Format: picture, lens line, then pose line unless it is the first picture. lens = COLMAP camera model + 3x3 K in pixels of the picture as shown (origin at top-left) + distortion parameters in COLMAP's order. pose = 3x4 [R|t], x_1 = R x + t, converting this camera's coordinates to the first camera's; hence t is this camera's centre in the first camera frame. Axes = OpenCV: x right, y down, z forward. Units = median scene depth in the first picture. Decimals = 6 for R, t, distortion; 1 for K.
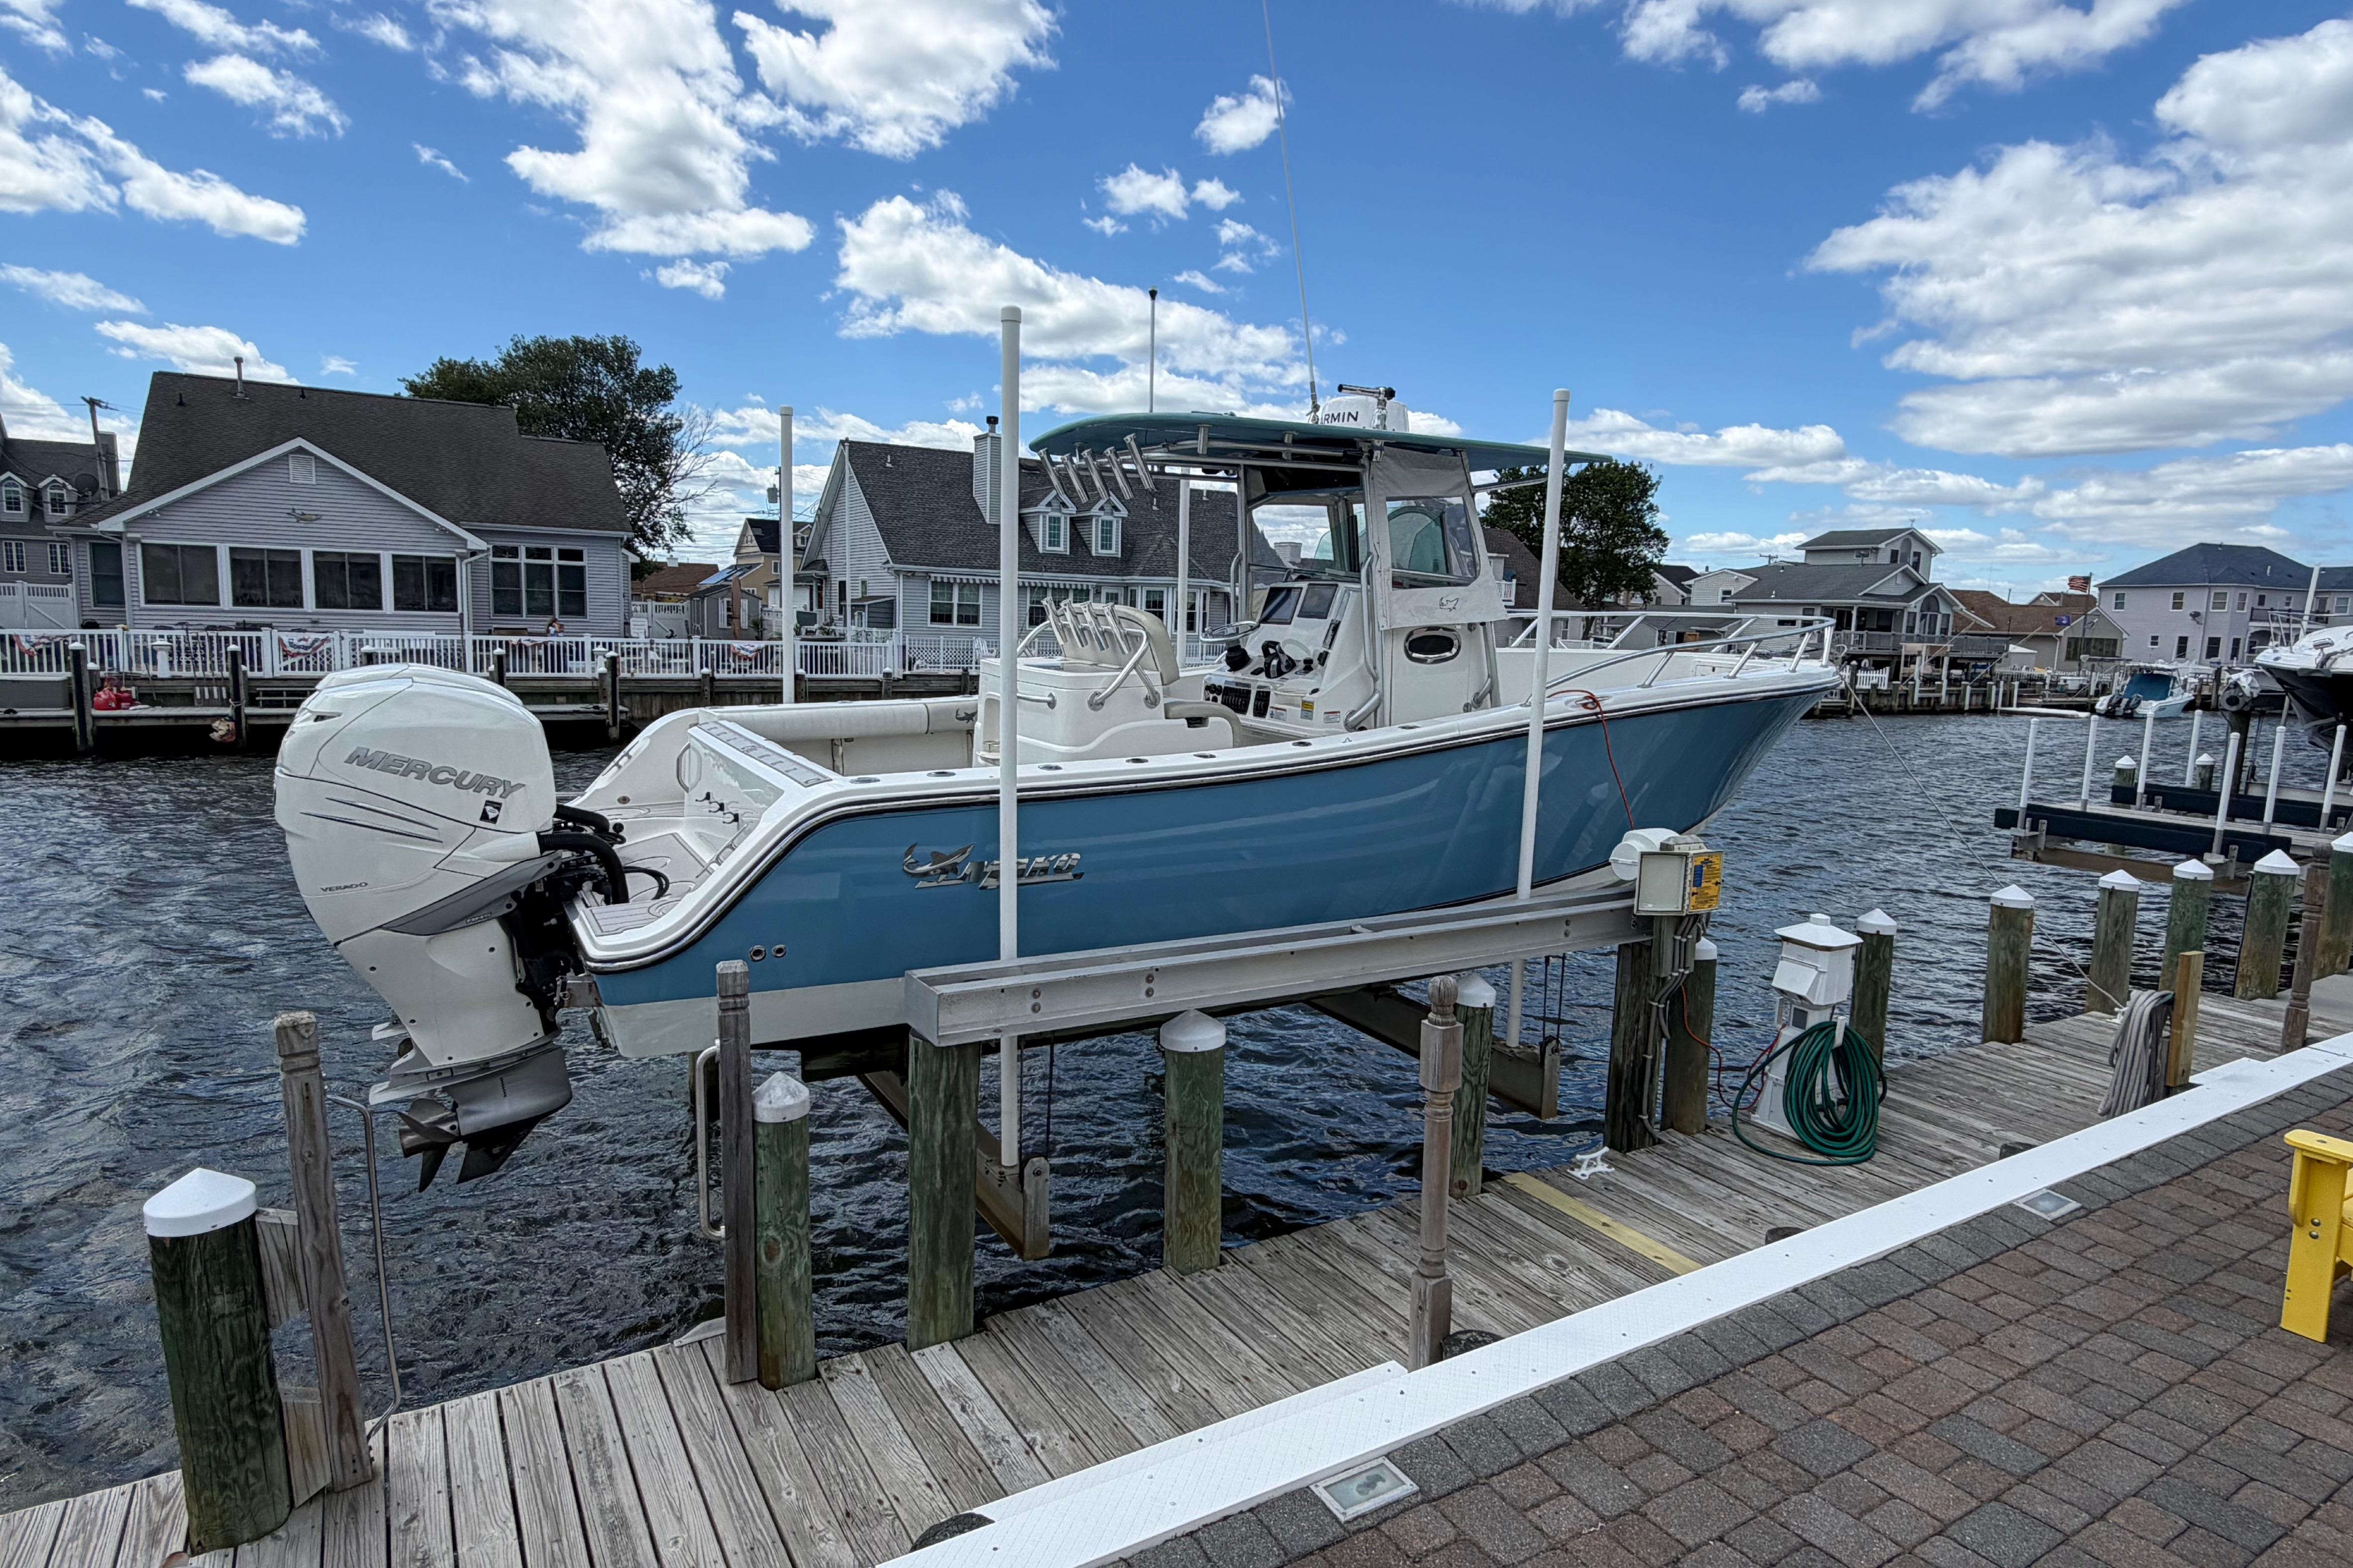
lens RADIAL K [[1288.0, 0, 1170.6], [0, 1288.0, 776.7], [0, 0, 1]] dist [0.012428, 0.001368]
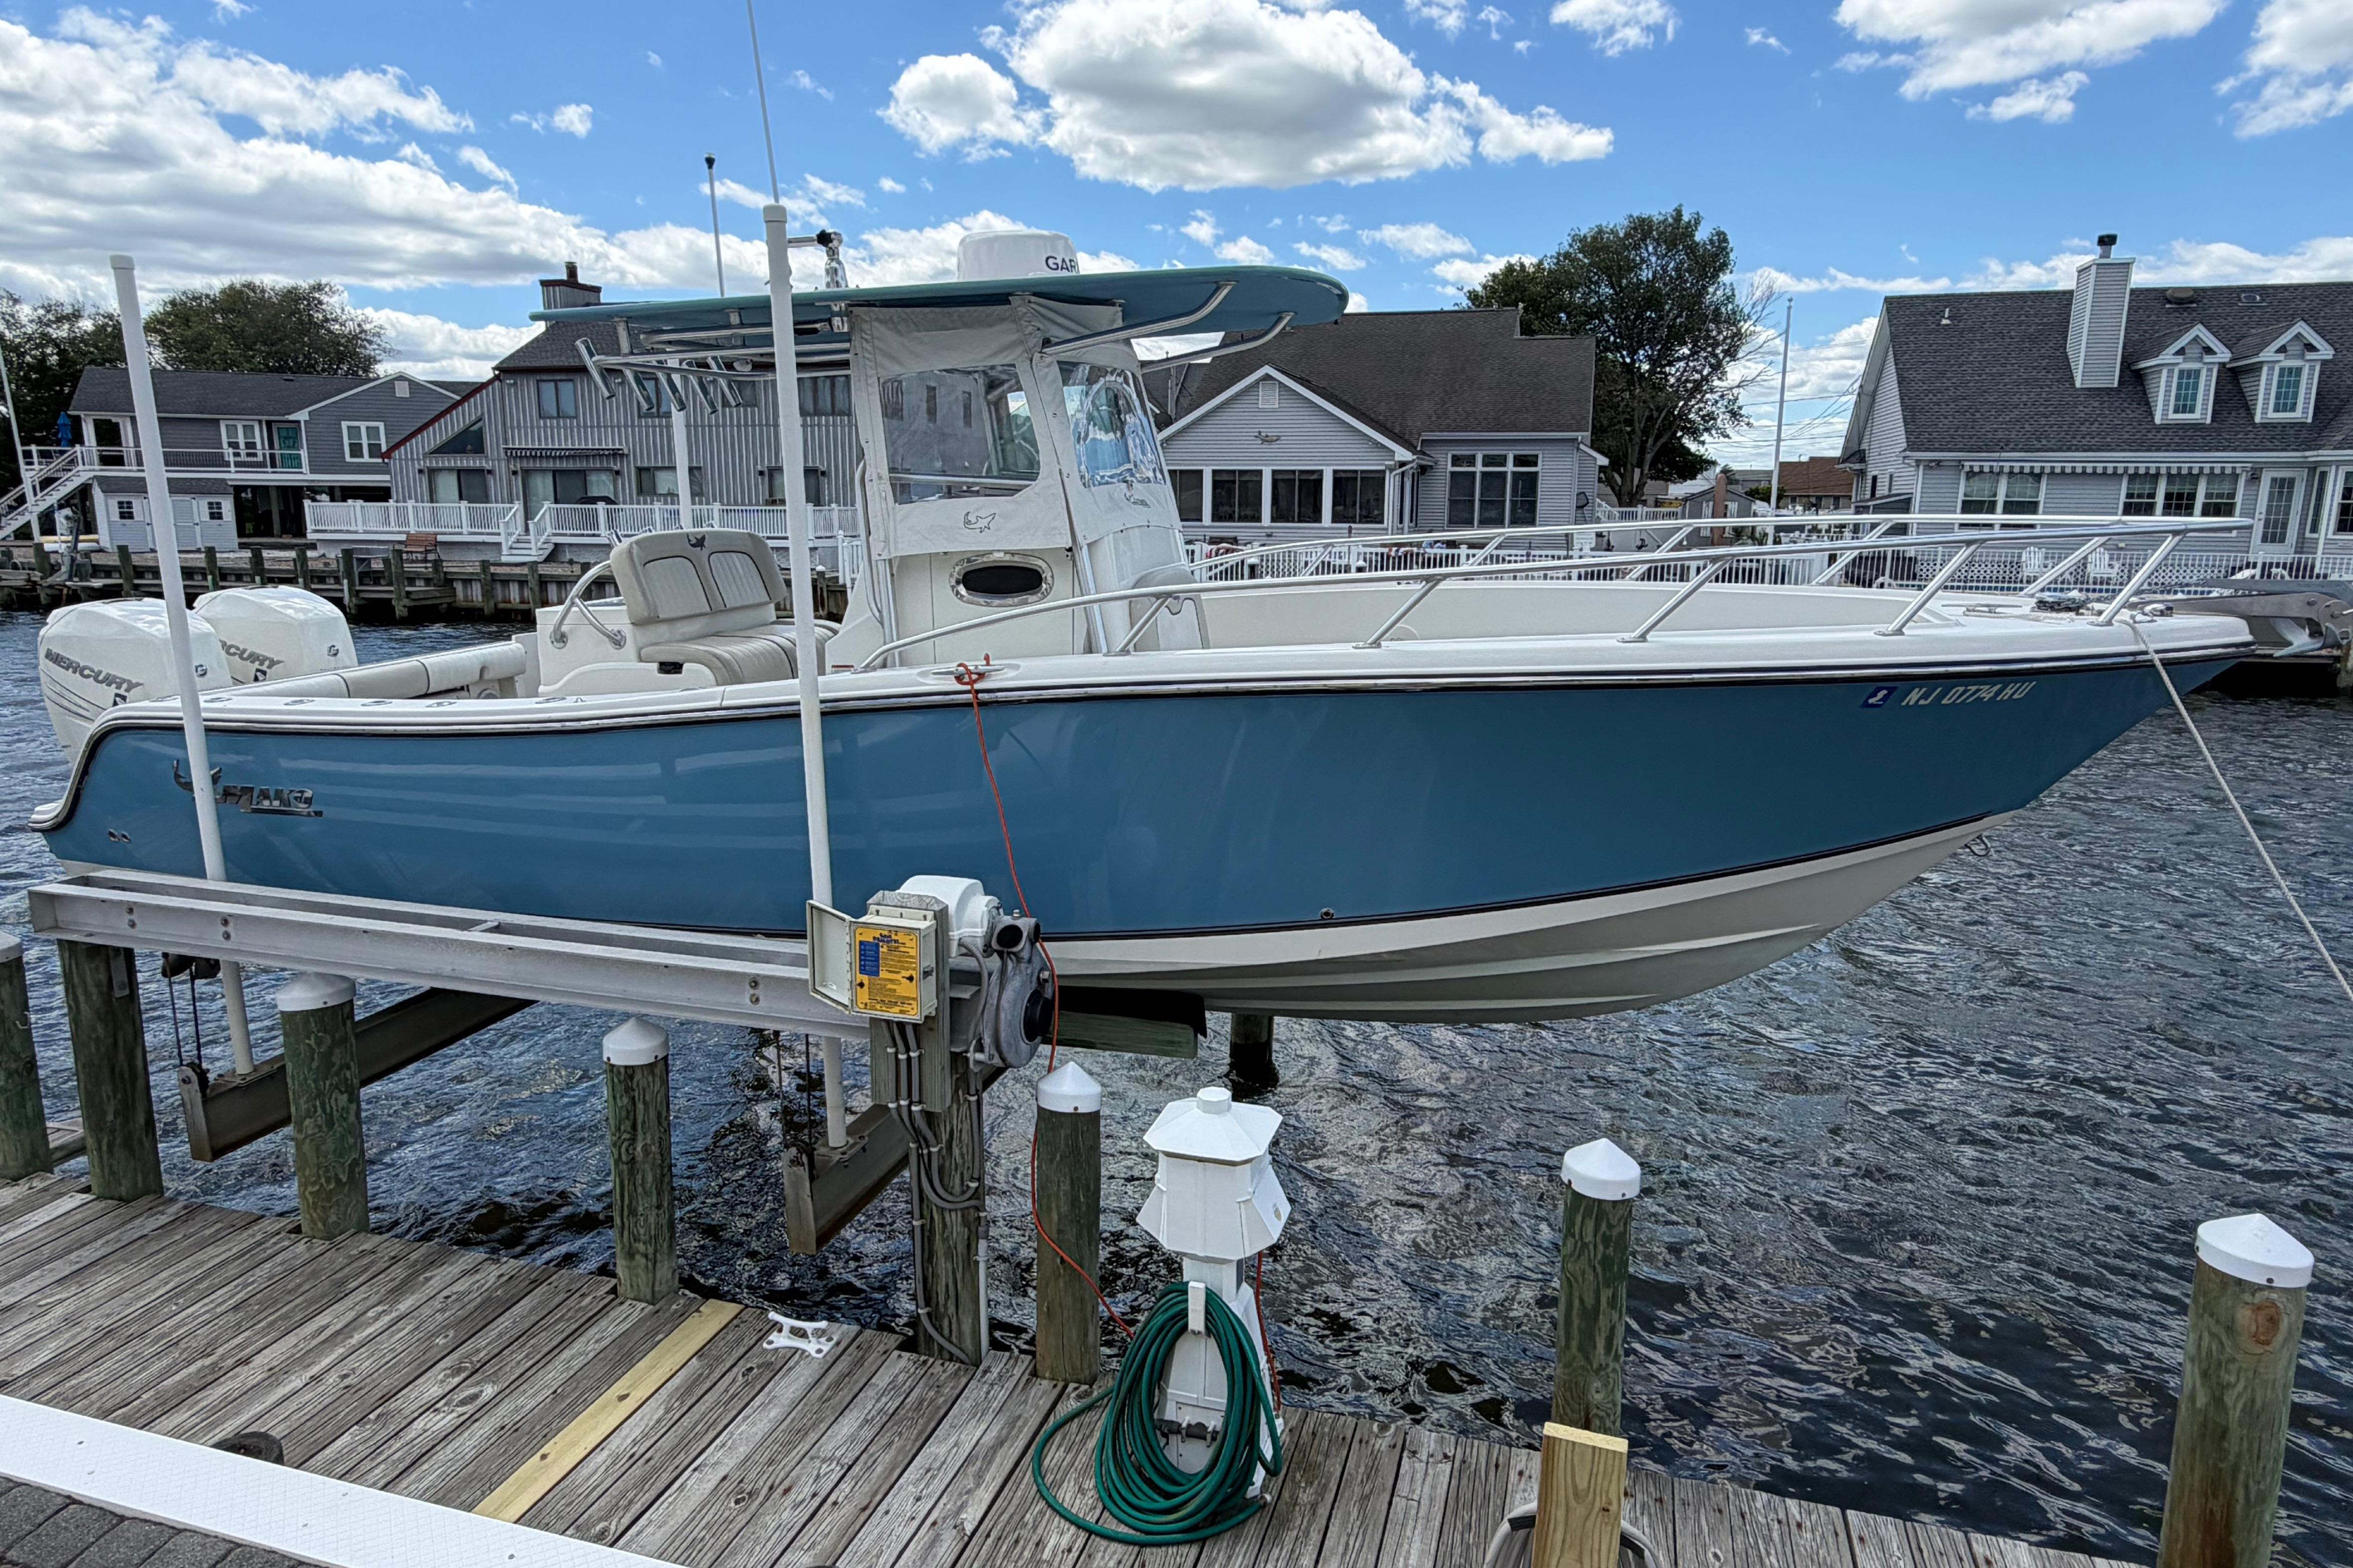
lens RADIAL K [[1444.7, 0, 1174.8], [0, 1444.7, 774.0], [0, 0, 1]] dist [-0.013557, 0.009109]
pose [[0.666612, 0.113134, -0.736769, 0.165555], [-0.075610, 0.993580, 0.084159, -0.013546], [0.741560, -0.000394, 0.670886, 0.104624]]
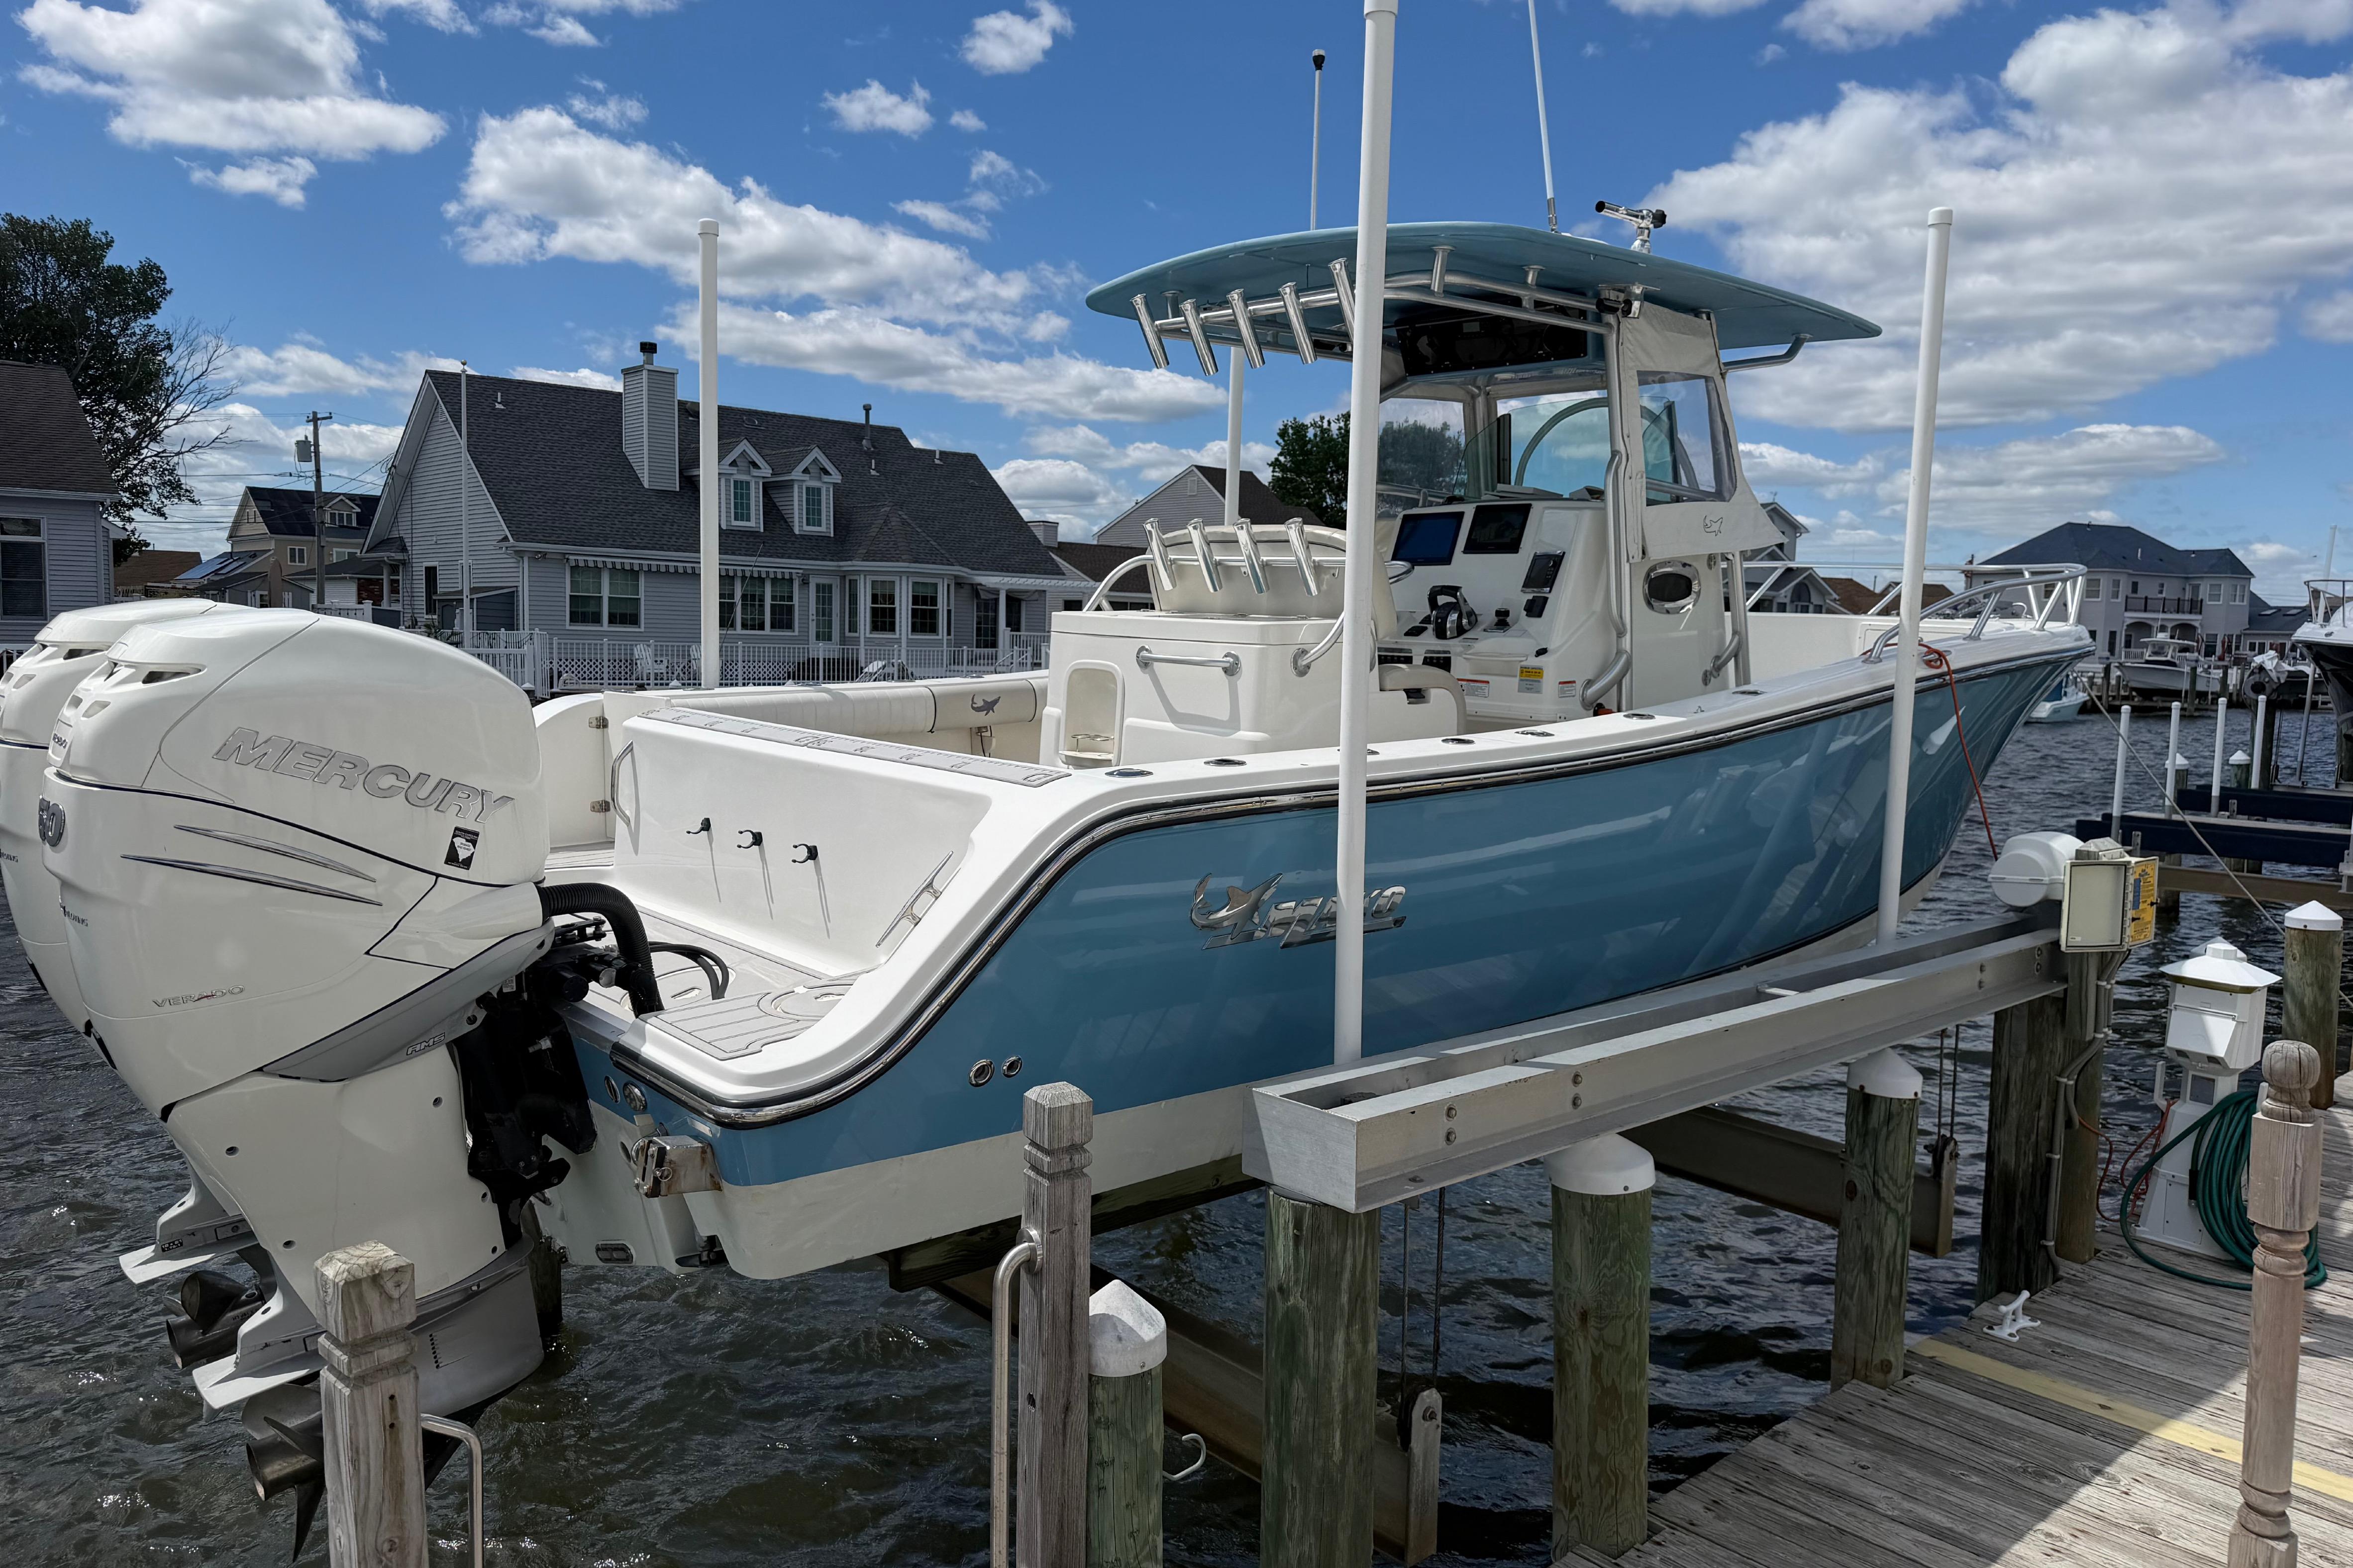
lens RADIAL K [[1647.1, 0, 1149.0], [0, 1647.1, 762.7], [0, 0, 1]] dist [0.058858, -0.074763]
pose [[0.980931, -0.024022, 0.192864, -0.057679], [0.032009, 0.998750, -0.038402, 0.004311], [-0.191700, 0.043843, 0.980474, 0.038780]]
